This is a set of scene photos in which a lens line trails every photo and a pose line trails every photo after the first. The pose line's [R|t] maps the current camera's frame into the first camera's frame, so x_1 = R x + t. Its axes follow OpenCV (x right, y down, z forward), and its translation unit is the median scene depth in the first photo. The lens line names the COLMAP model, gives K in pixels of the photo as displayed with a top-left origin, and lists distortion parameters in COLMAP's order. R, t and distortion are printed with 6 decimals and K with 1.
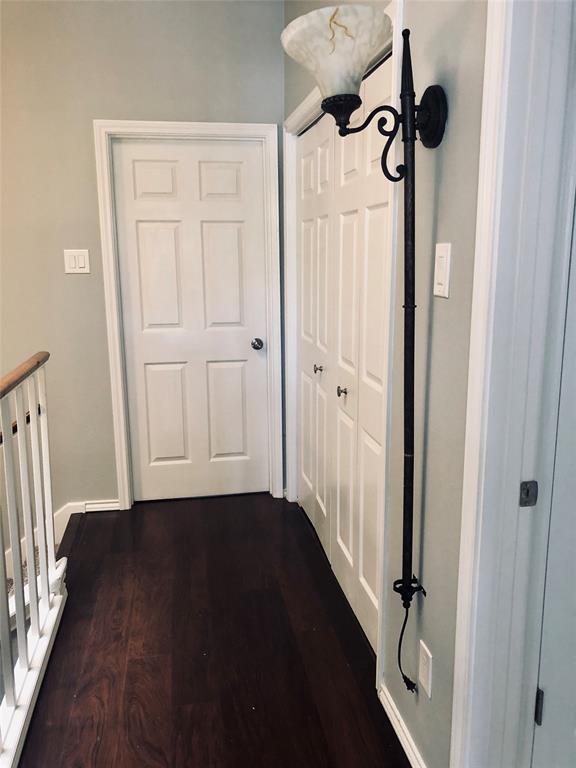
lens RADIAL K [[643.2, 0, 290.9], [0, 643.2, 382.5], [0, 0, 1]] dist [0.041335, -0.022166]
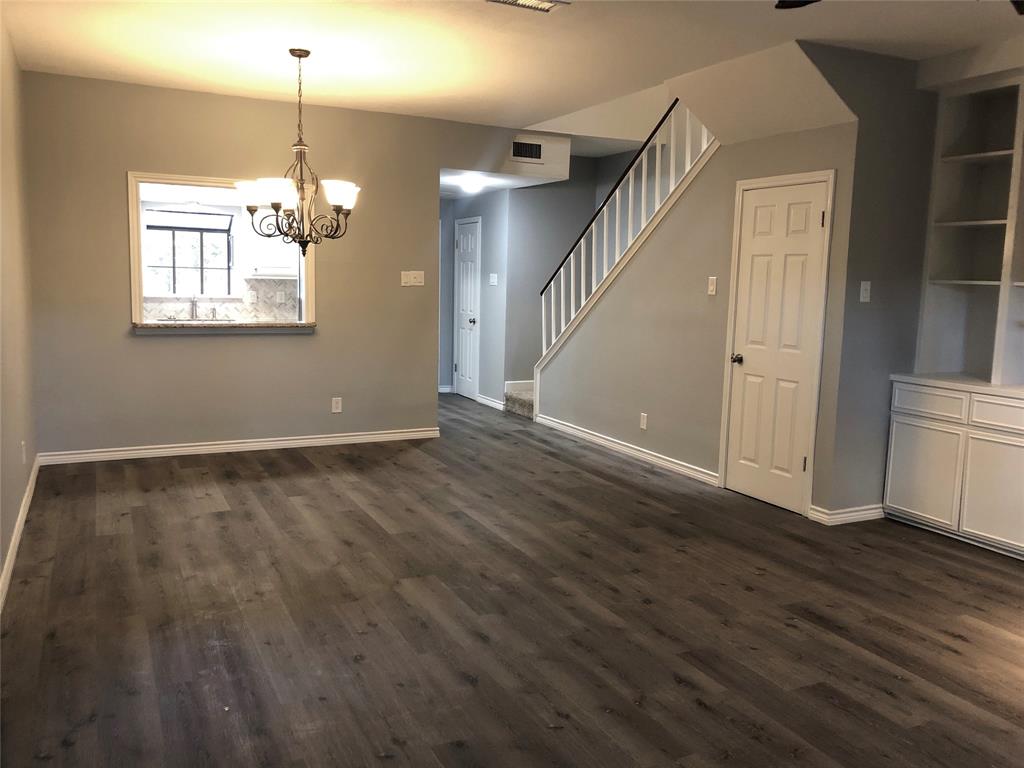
lens RADIAL K [[857.7, 0, 517.2], [0, 857.7, 382.6], [0, 0, 1]] dist [0.041335, -0.022166]
pose [[0.251316, 0.124376, -0.959881, 1.236050], [-0.213749, 0.974357, 0.070287, -0.036254], [0.944008, 0.187509, 0.271457, 0.183537]]
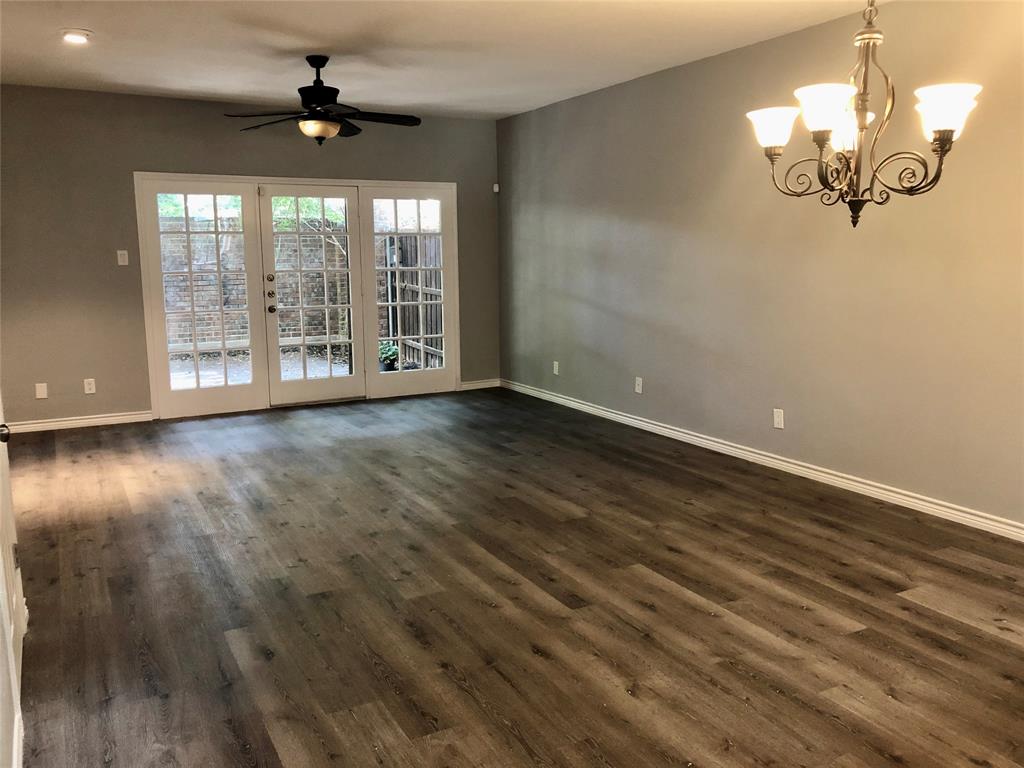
lens RADIAL K [[857.7, 0, 510.6], [0, 857.7, 390.6], [0, 0, 1]] dist [0.041335, -0.022166]
pose [[-0.280304, -0.156800, 0.947018, -1.087639], [0.197579, 0.956019, 0.216771, -0.164949], [-0.939357, 0.247873, -0.236996, 0.782086]]
